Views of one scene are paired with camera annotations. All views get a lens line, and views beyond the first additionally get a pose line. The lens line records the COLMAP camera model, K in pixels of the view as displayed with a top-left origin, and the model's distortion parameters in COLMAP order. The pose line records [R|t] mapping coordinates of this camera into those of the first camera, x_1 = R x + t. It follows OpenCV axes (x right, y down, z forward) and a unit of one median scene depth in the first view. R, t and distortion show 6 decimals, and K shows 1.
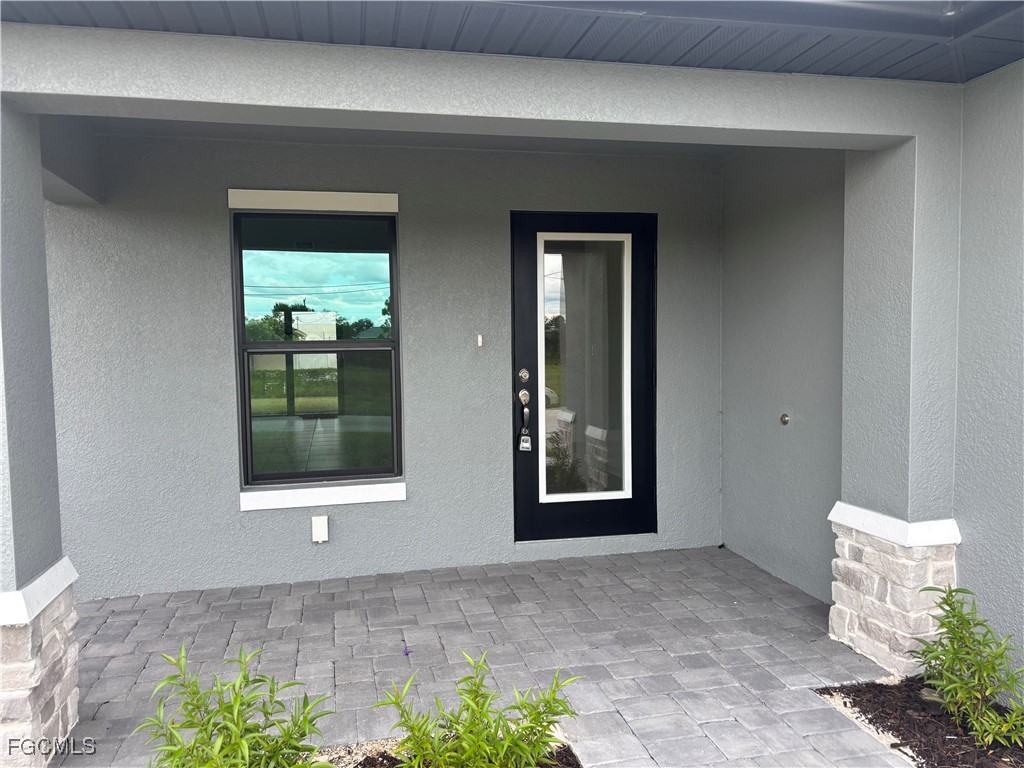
lens RADIAL K [[780.0, 0, 512.0], [0, 780.0, 384.0], [0, 0, 1]] dist [-0.000232, 0.000659]
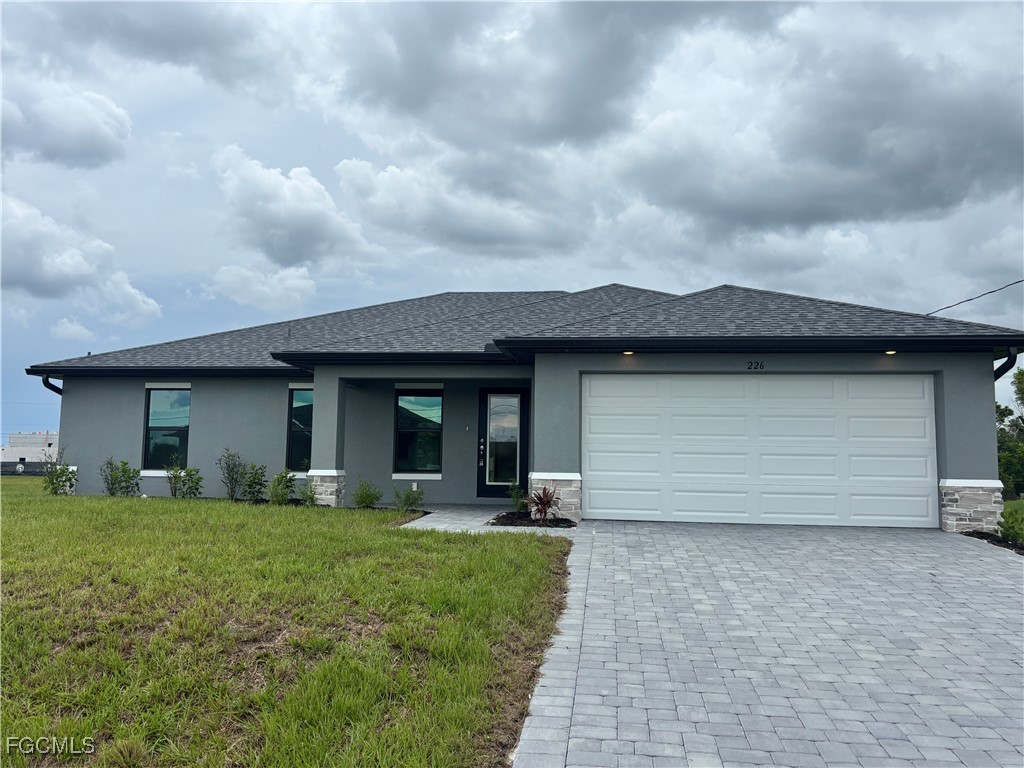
lens RADIAL K [[880.2, 0, 512.0], [0, 880.2, 384.0], [0, 0, 1]] dist [0.042732, -0.046888]
pose [[0.937681, -0.005763, -0.347449, 1.346431], [-0.049506, 0.987448, -0.149984, 0.284234], [0.343952, 0.157838, 0.925626, -2.206862]]
